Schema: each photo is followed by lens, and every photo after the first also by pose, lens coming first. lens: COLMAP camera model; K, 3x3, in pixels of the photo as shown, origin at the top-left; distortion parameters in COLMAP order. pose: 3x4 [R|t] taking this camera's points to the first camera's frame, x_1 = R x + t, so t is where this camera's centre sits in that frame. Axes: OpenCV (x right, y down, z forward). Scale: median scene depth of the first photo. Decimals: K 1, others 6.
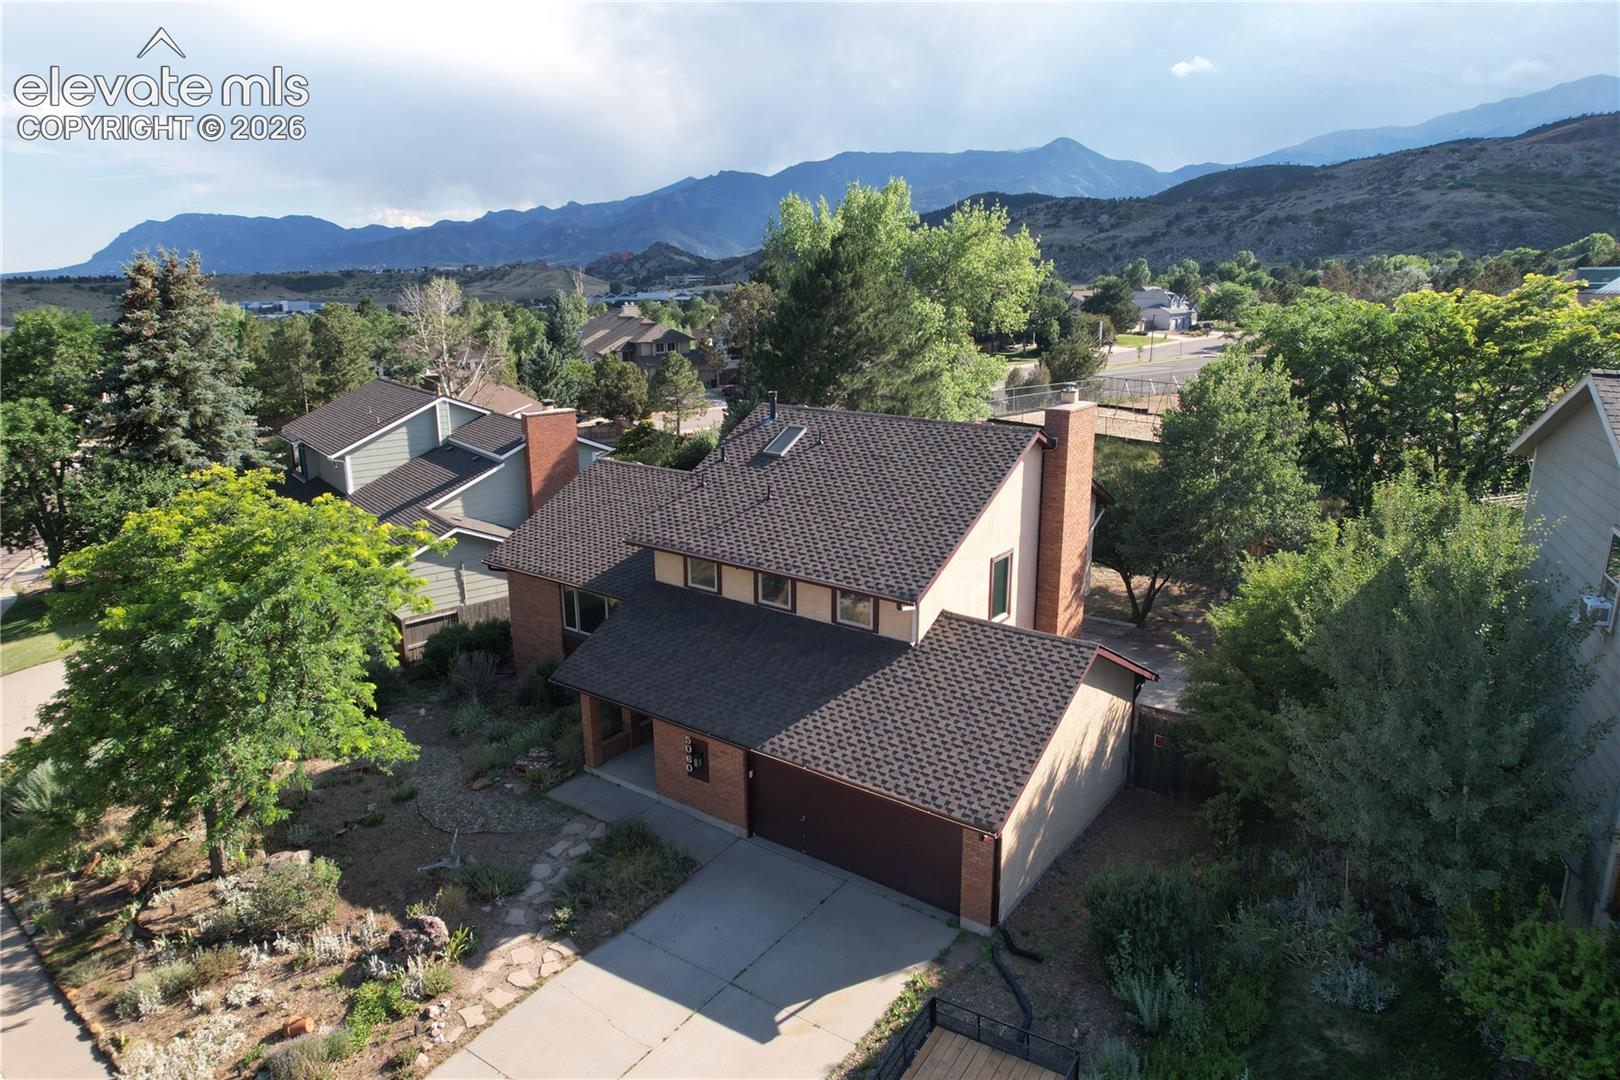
lens RADIAL K [[1034.6, 0, 816.7], [0, 1034.6, 536.5], [0, 0, 1]] dist [-0.070324, 0.054827]
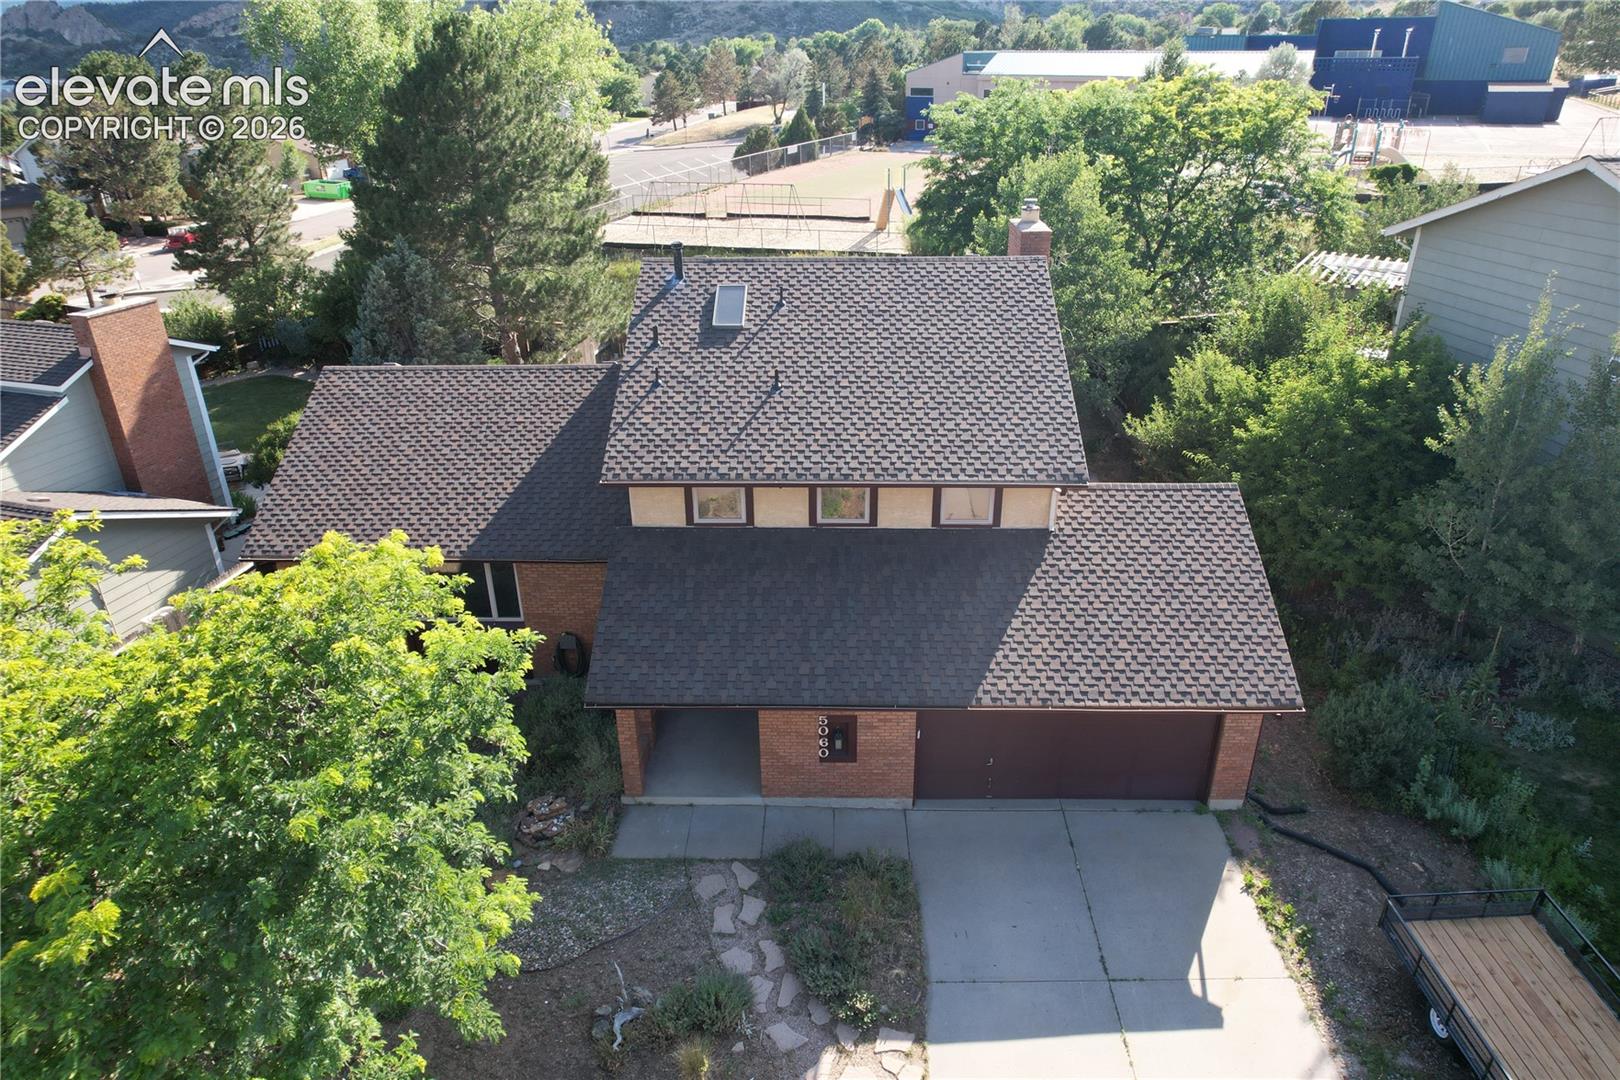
lens RADIAL K [[1034.6, 0, 816.7], [0, 1034.6, 536.5], [0, 0, 1]] dist [-0.070324, 0.054827]
pose [[0.820007, -0.249708, 0.515009, -0.488952], [0.150995, 0.962313, 0.226172, -0.109111], [-0.552077, -0.107699, 0.826808, 0.379344]]
